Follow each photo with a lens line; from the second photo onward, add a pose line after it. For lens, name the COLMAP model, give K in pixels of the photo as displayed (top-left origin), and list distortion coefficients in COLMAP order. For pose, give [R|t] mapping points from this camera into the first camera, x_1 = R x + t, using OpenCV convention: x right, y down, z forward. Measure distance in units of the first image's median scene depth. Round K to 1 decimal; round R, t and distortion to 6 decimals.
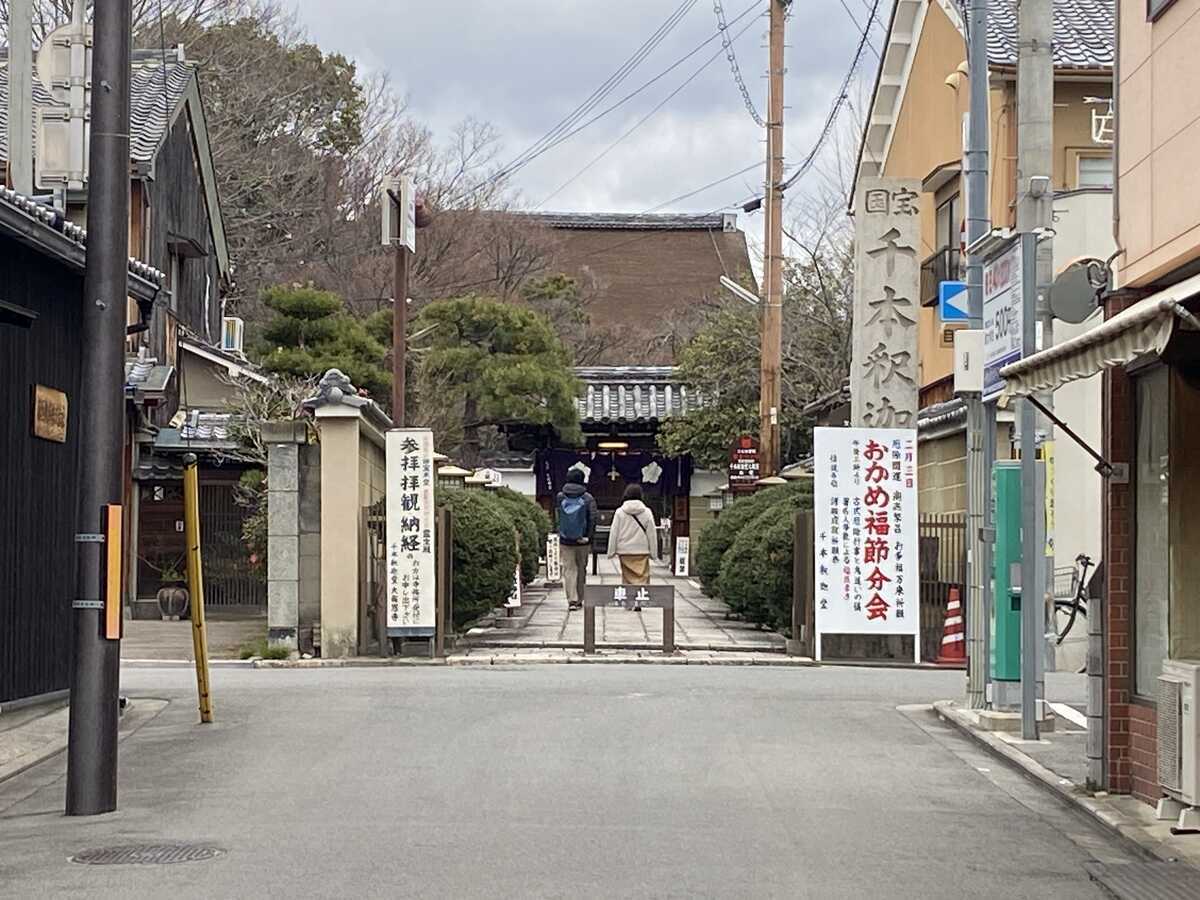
lens RADIAL K [[3247.2, 0, 600.7], [0, 3247.2, 449.0], [0, 0, 1]] dist [-0.051533, 0.000000]
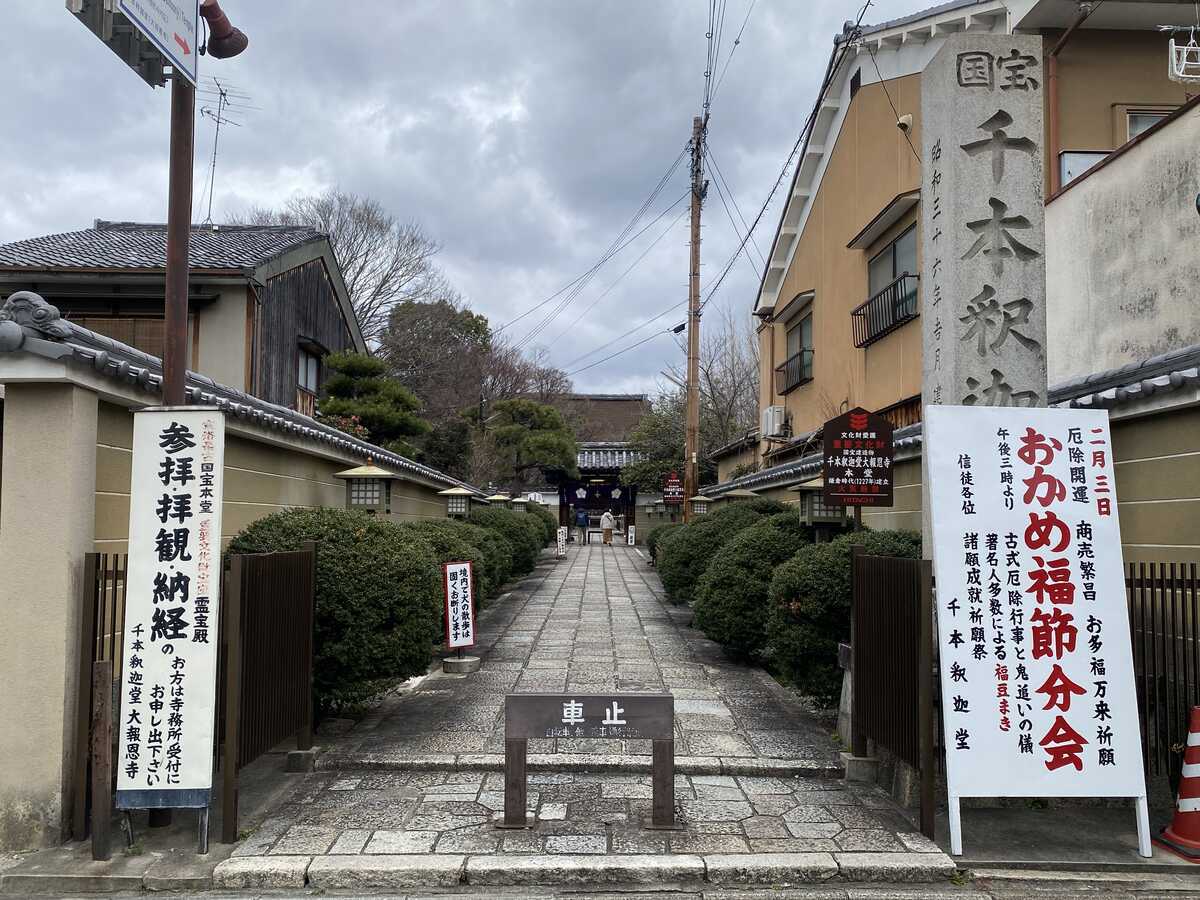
lens RADIAL K [[1053.3, 0, 599.7], [0, 1053.3, 457.3], [0, 0, 1]] dist [-0.010551, -0.009347]
pose [[0.999997, -0.001710, 0.001810, 0.009814], [0.001761, 0.999600, -0.028209, 0.006836], [-0.001761, 0.028212, 0.999600, 0.794792]]
